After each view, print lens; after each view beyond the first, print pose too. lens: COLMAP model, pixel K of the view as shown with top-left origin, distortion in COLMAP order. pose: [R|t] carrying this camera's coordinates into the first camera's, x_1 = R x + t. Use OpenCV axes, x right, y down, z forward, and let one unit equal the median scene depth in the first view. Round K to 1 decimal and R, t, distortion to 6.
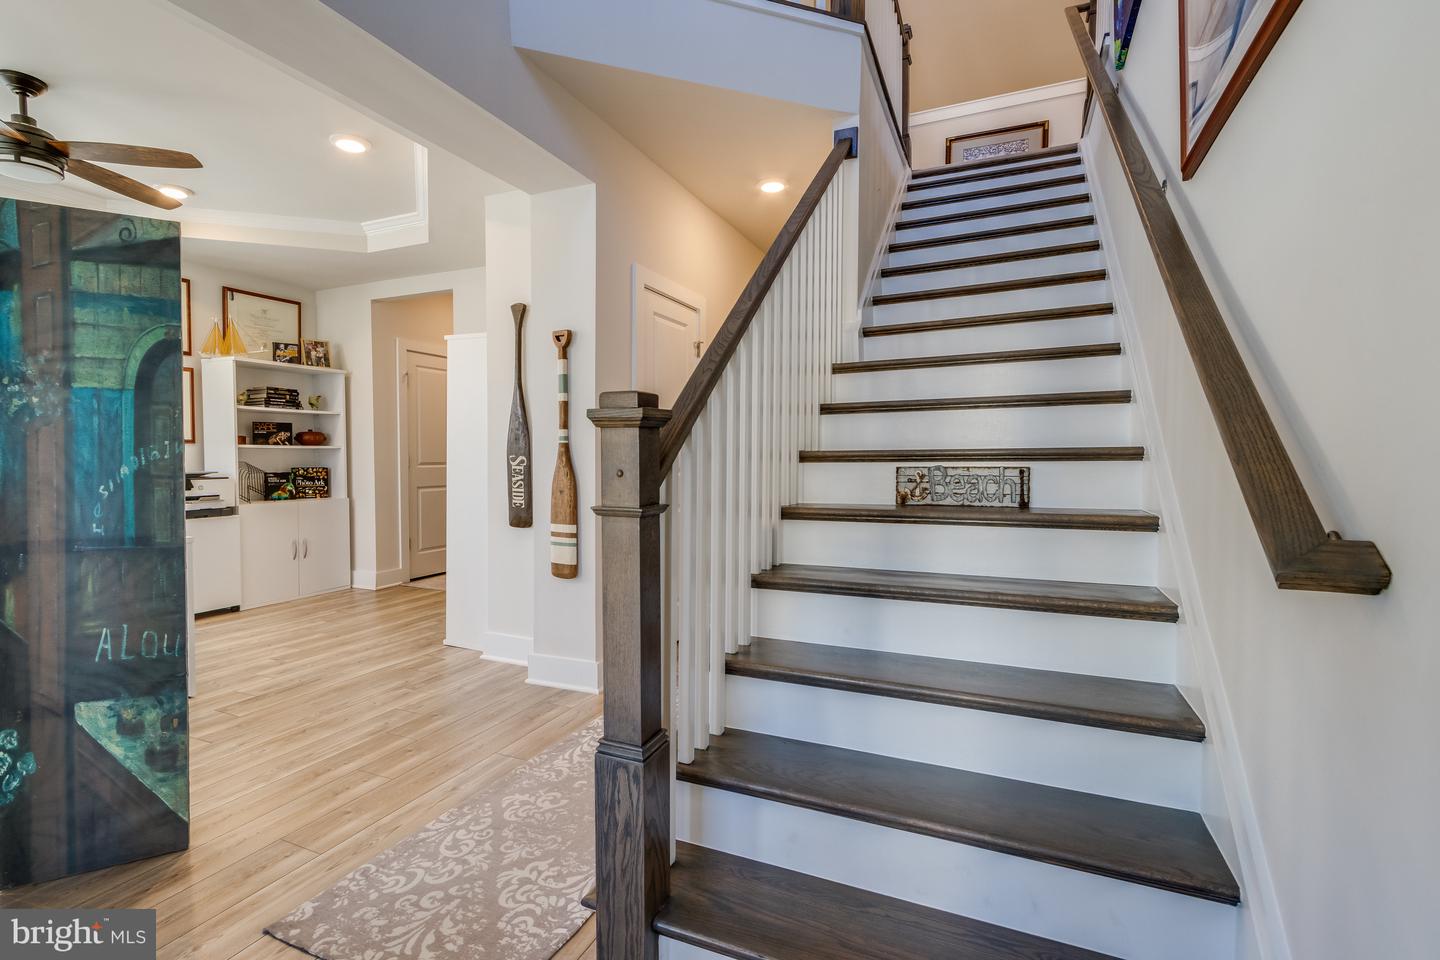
lens RADIAL K [[674.3, 0, 721.0], [0, 674.3, 476.2], [0, 0, 1]] dist [0.003563, -0.000664]
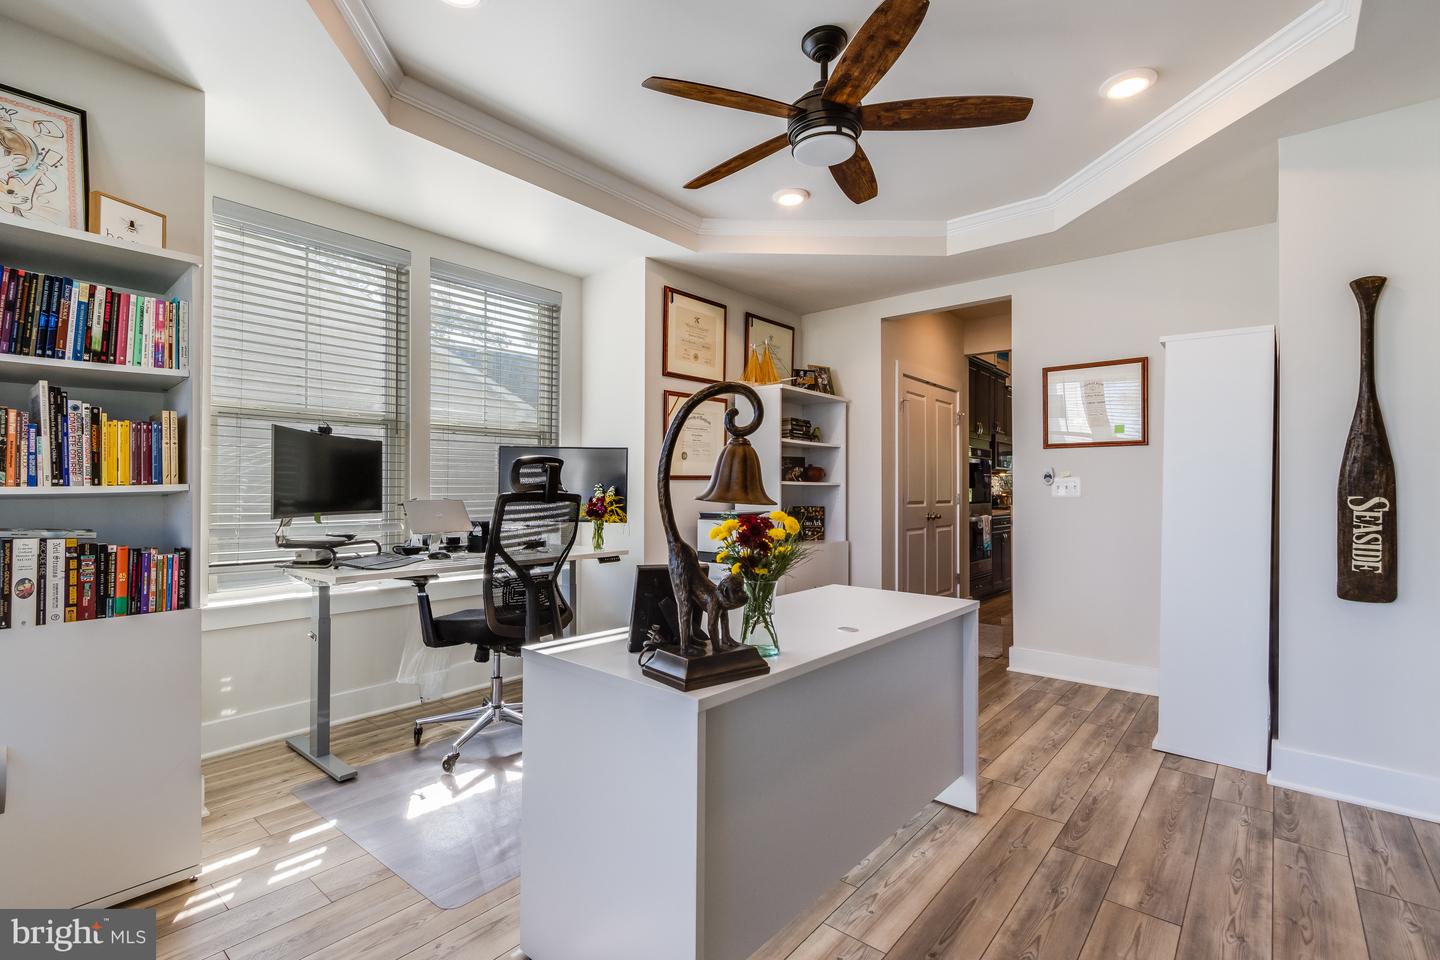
lens RADIAL K [[669.1, 0, 716.9], [0, 669.1, 482.4], [0, 0, 1]] dist [0.008193, -0.003439]
pose [[0.958447, 0.000854, -0.285270, -0.670556], [-0.013601, 0.998995, -0.042707, -0.005973], [0.284947, 0.044812, 0.957495, 0.143619]]
